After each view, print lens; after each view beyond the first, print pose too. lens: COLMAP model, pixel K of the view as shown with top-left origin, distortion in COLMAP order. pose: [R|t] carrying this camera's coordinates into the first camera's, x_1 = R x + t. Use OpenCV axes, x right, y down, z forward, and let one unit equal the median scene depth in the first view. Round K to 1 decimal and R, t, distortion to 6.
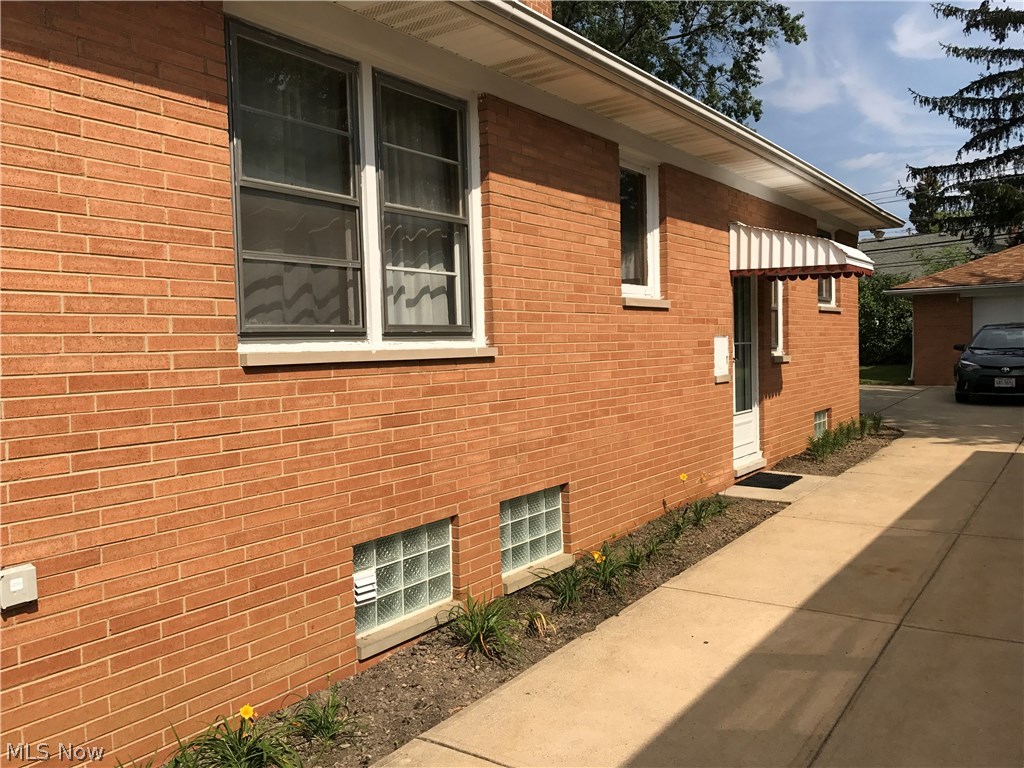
lens RADIAL K [[848.5, 0, 515.8], [0, 848.5, 392.2], [0, 0, 1]] dist [0.017505, -0.028740]
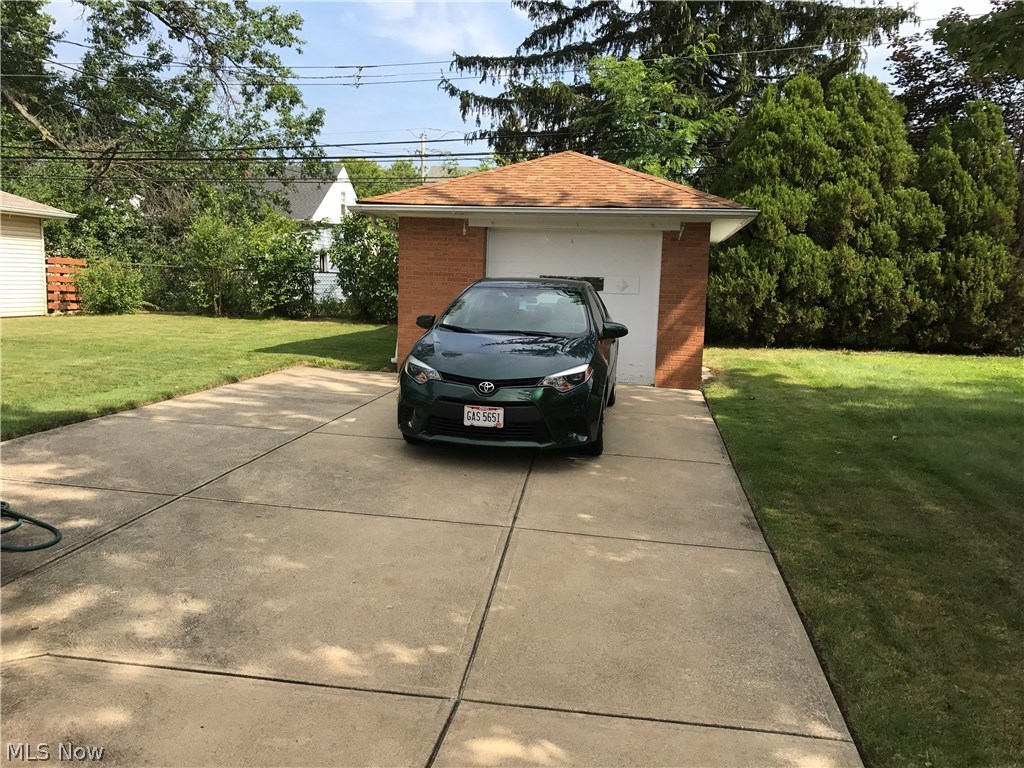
lens RADIAL K [[848.5, 0, 510.1], [0, 848.5, 389.1], [0, 0, 1]] dist [0.017505, -0.028740]
pose [[0.902429, 0.005388, 0.430805, 0.241186], [-0.041009, 0.996456, 0.073442, -0.035032], [-0.428882, -0.083943, 0.899452, 0.364622]]
